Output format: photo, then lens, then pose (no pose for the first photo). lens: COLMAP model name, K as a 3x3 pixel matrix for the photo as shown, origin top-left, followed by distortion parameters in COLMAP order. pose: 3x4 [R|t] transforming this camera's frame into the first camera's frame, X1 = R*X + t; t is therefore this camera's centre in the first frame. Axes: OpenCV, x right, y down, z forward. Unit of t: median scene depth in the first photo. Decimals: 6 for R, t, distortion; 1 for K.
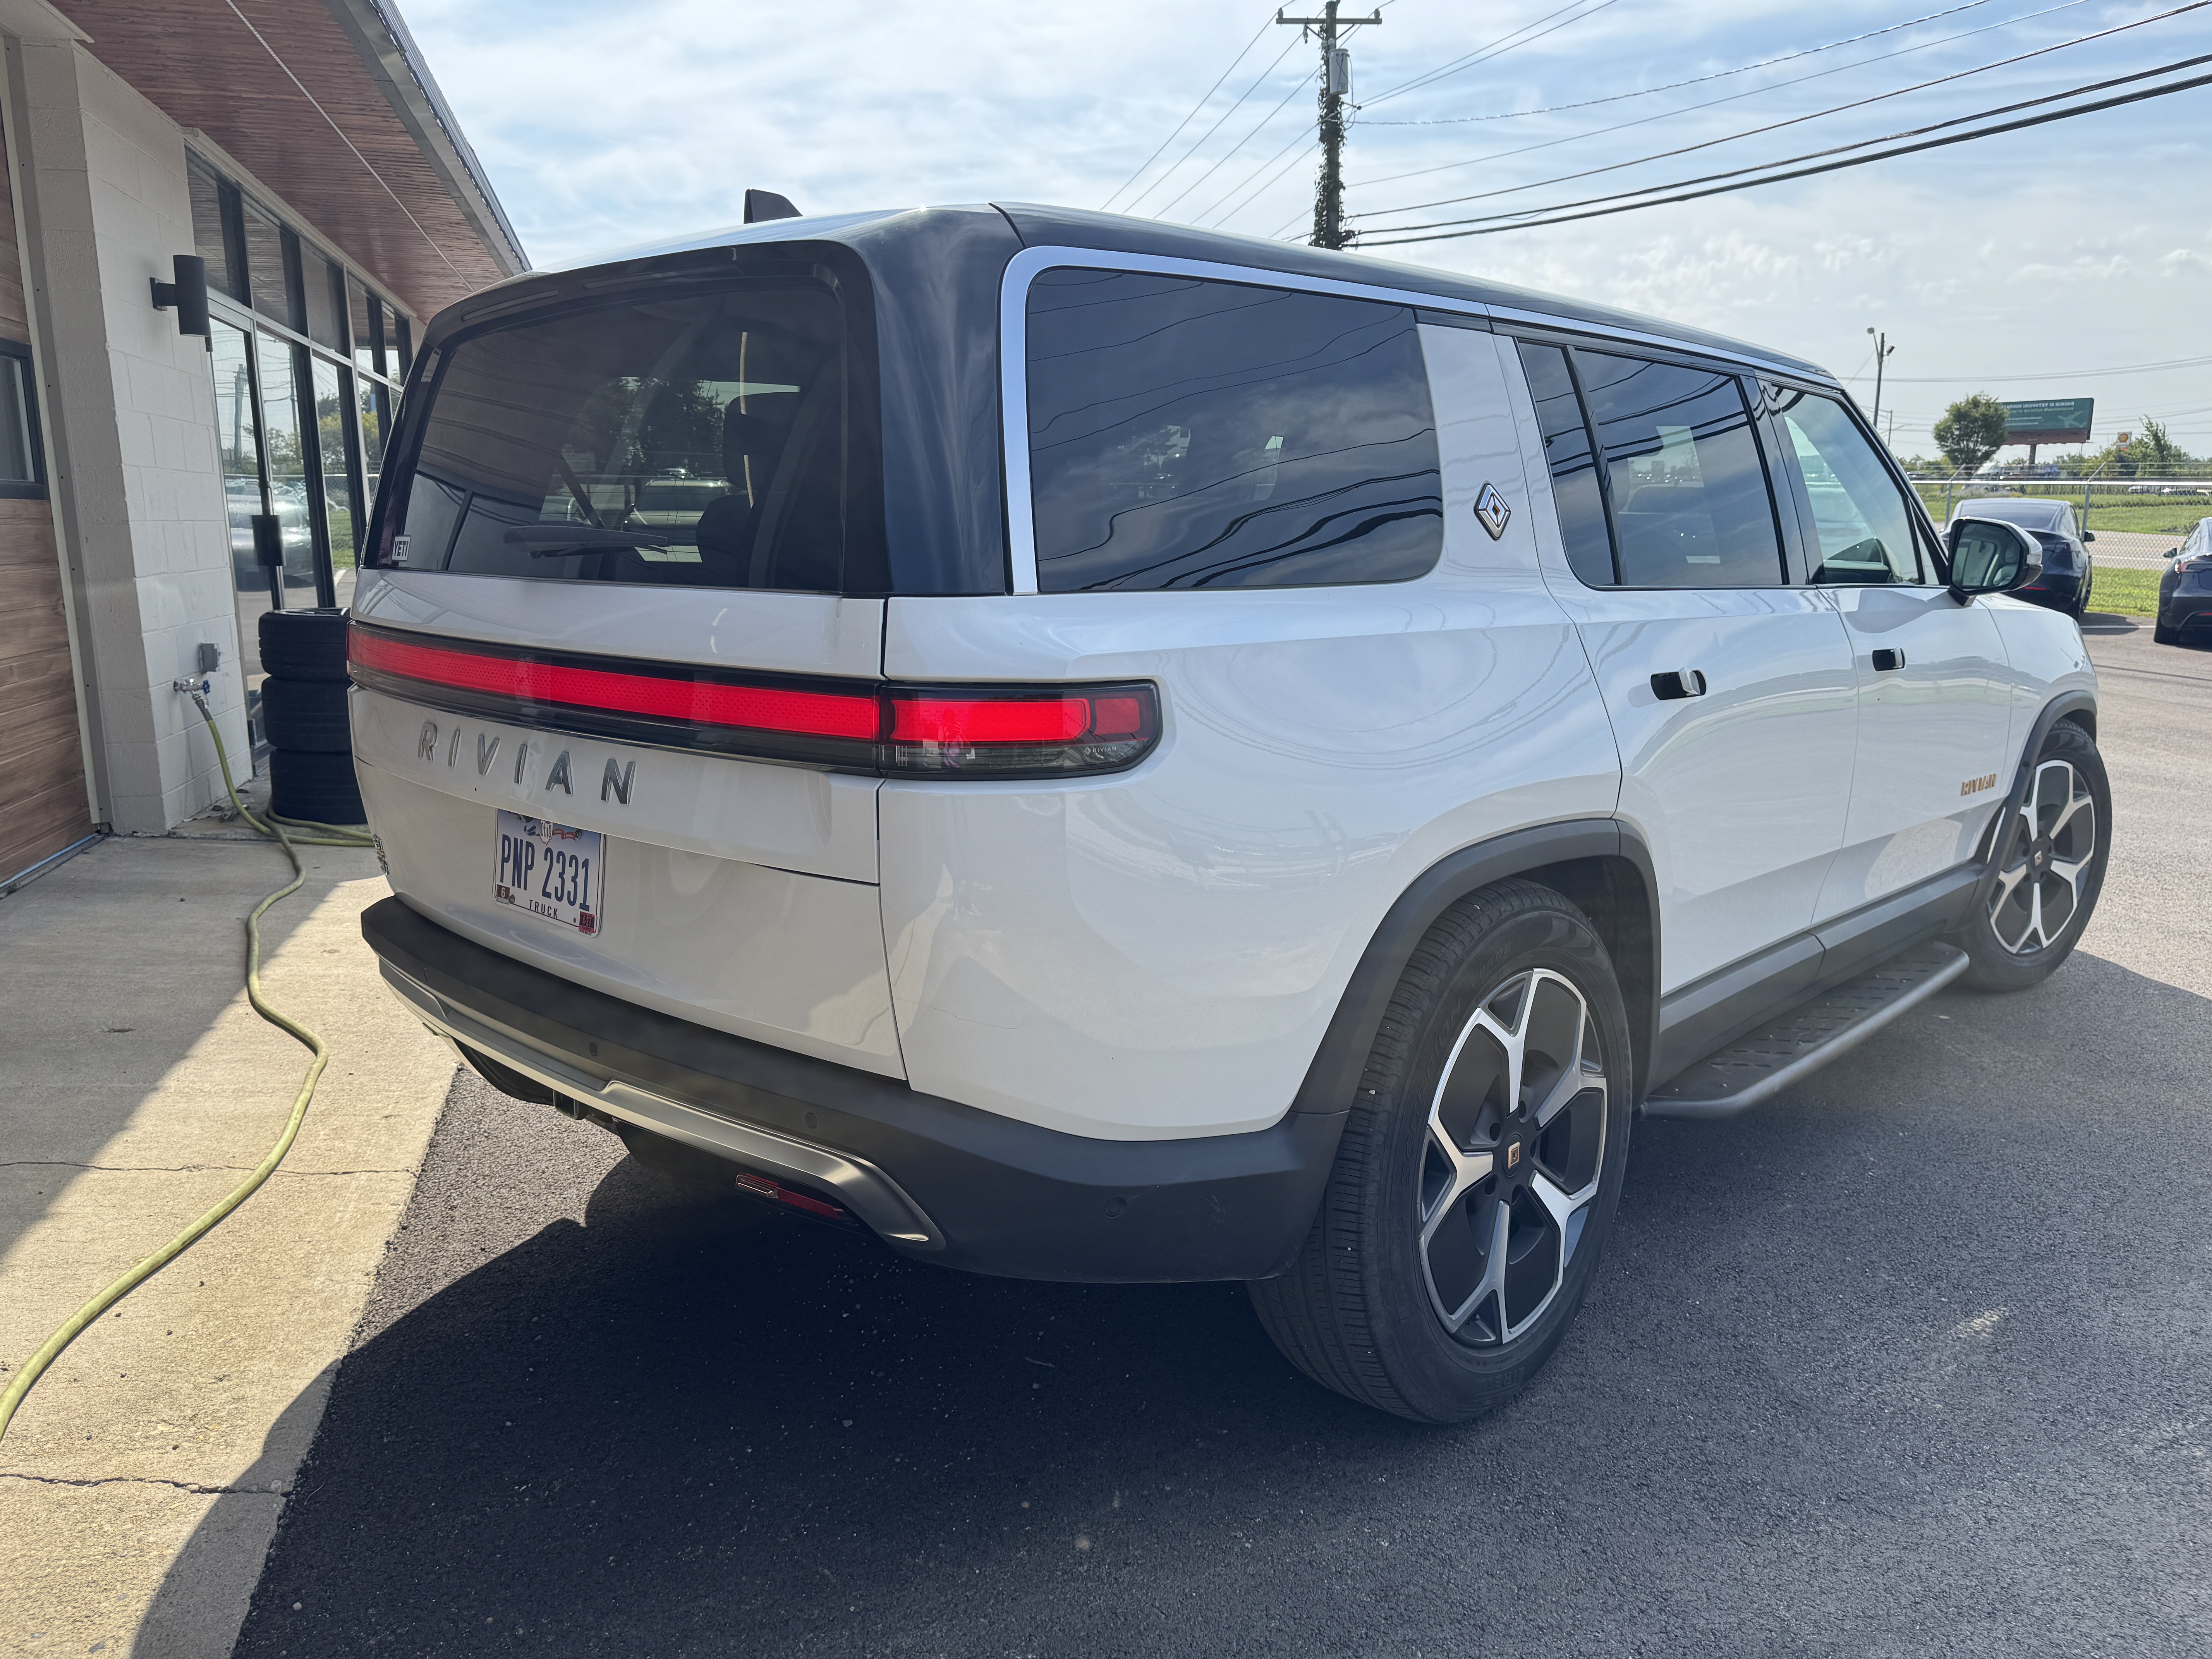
lens RADIAL K [[1590.2, 0, 1113.7], [0, 1590.2, 833.1], [0, 0, 1]] dist [0.012090, -0.018055]
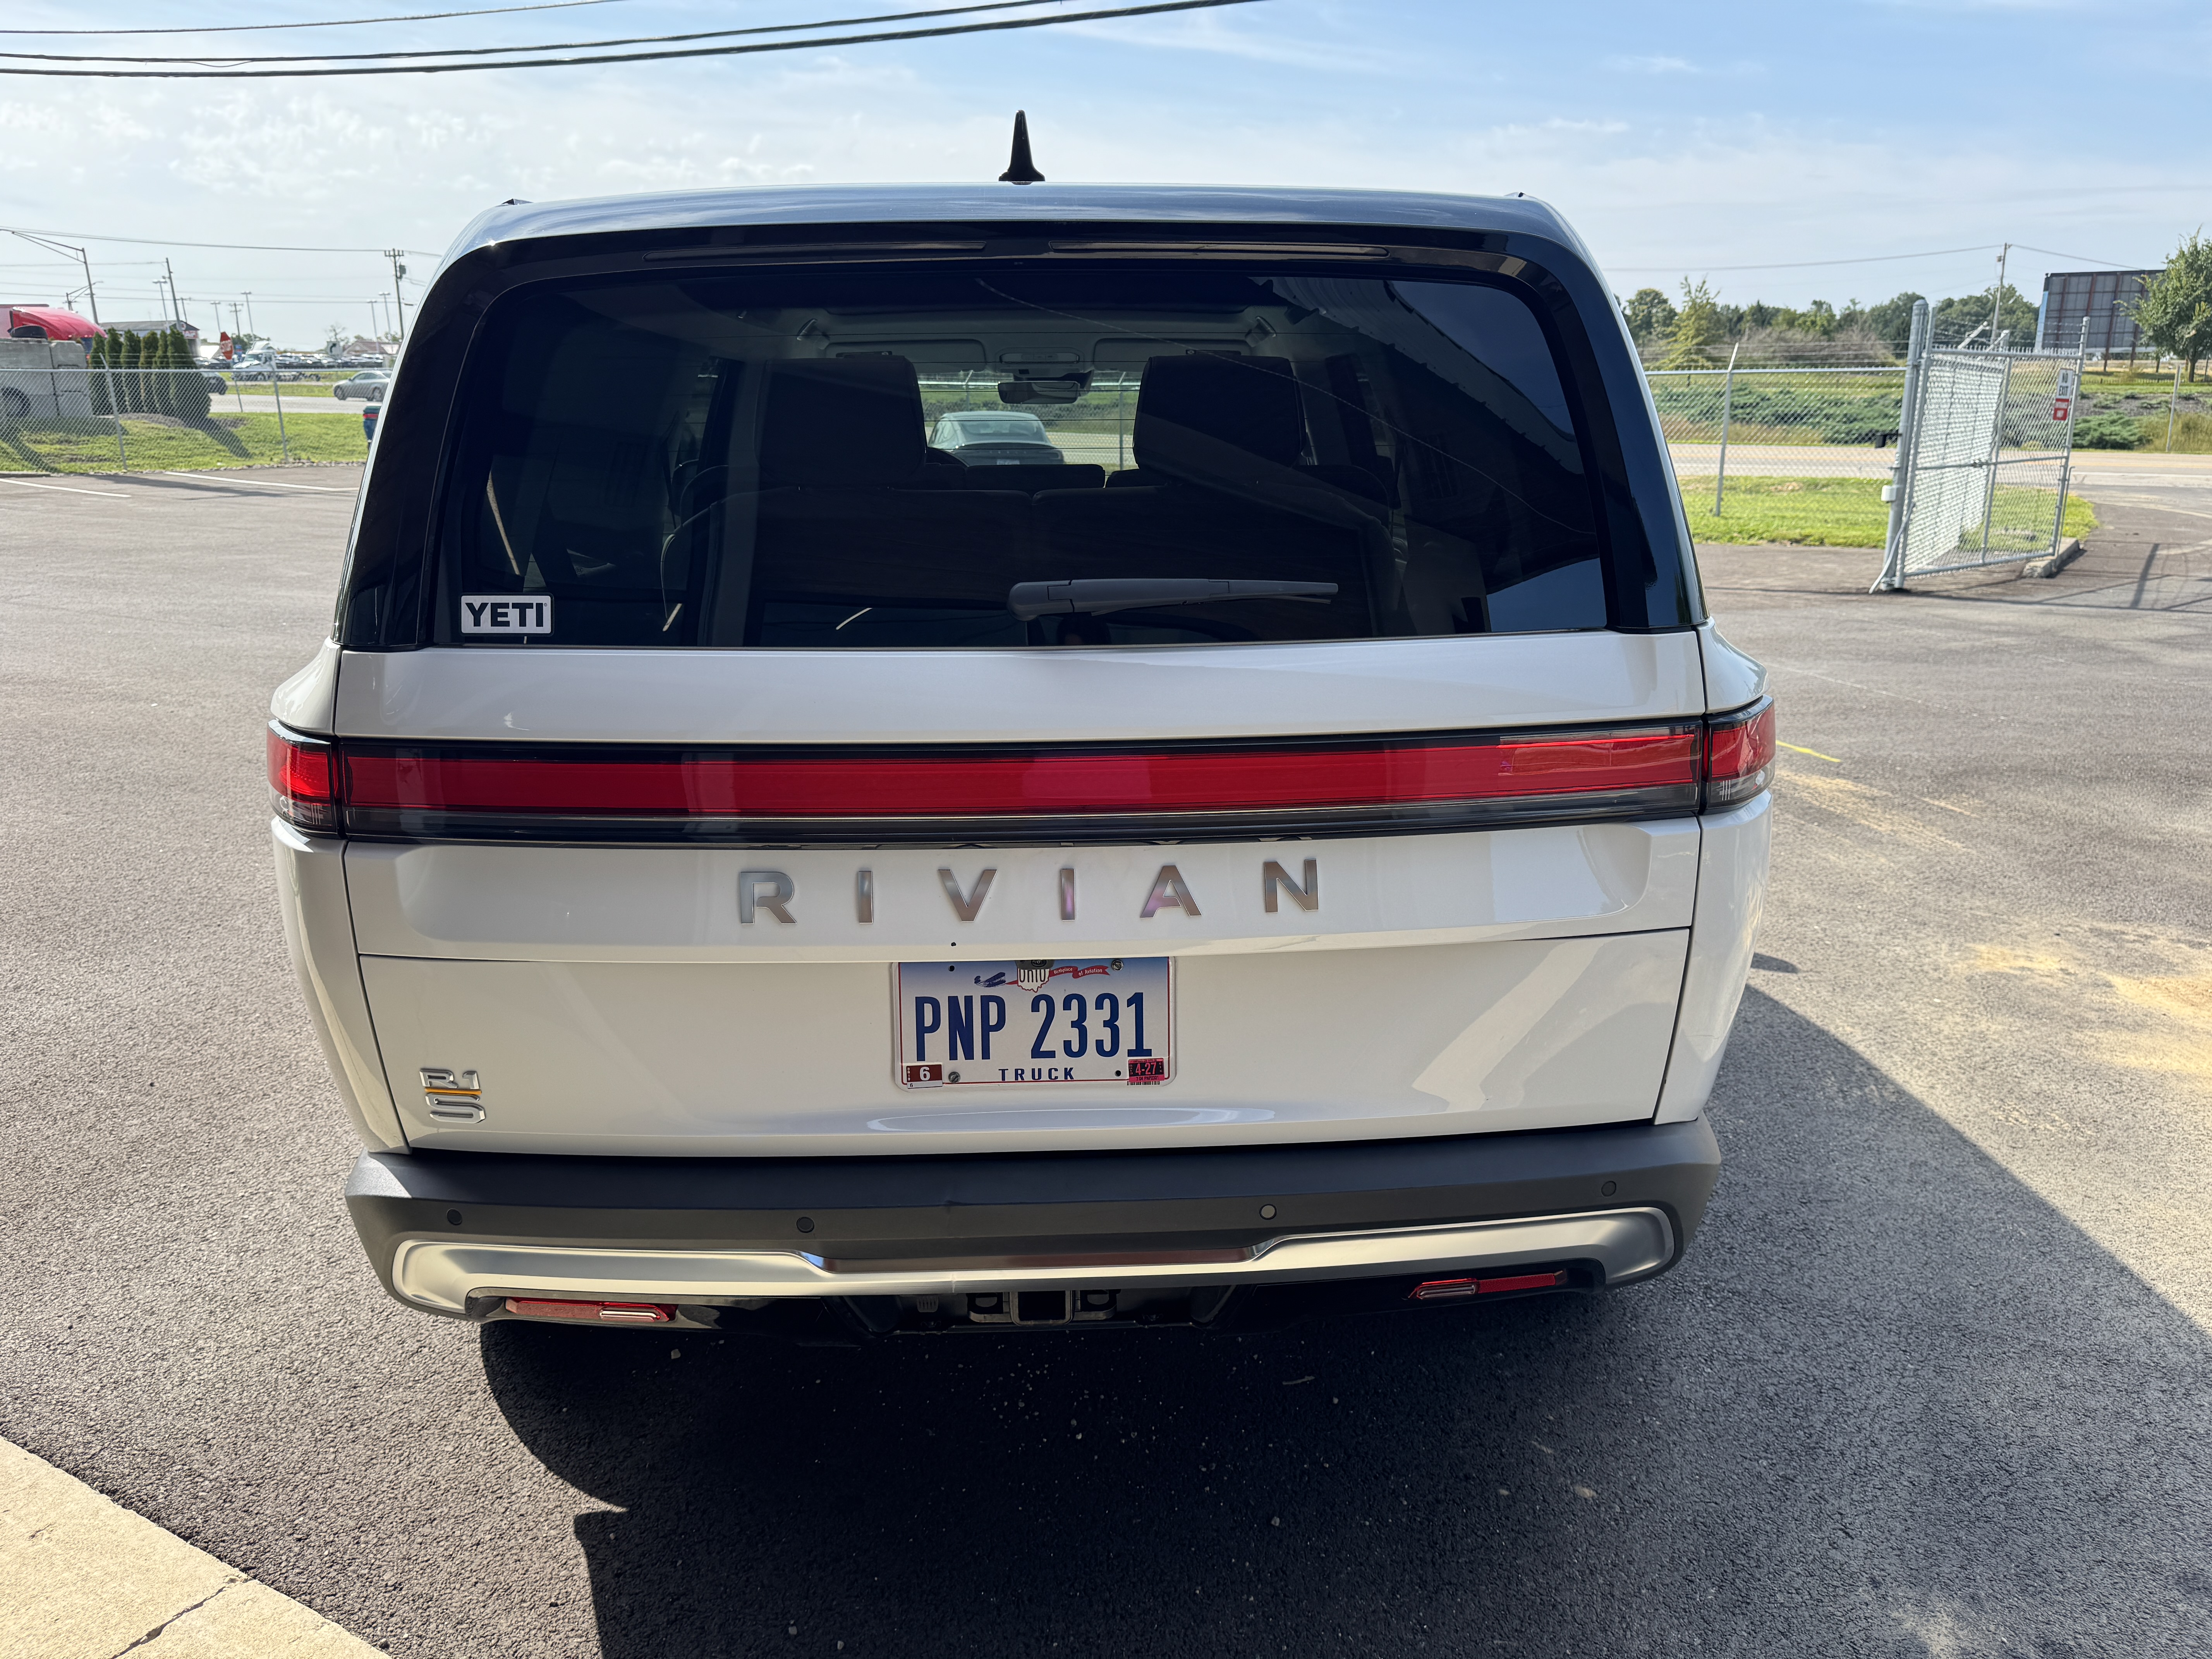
lens RADIAL K [[1590.2, 0, 1122.8], [0, 1590.2, 824.7], [0, 0, 1]] dist [0.012090, -0.018055]
pose [[0.699041, -0.192637, 0.688646, -0.544101], [0.147993, 0.981154, 0.124235, -0.103342], [-0.699600, 0.015069, 0.714376, 0.281425]]
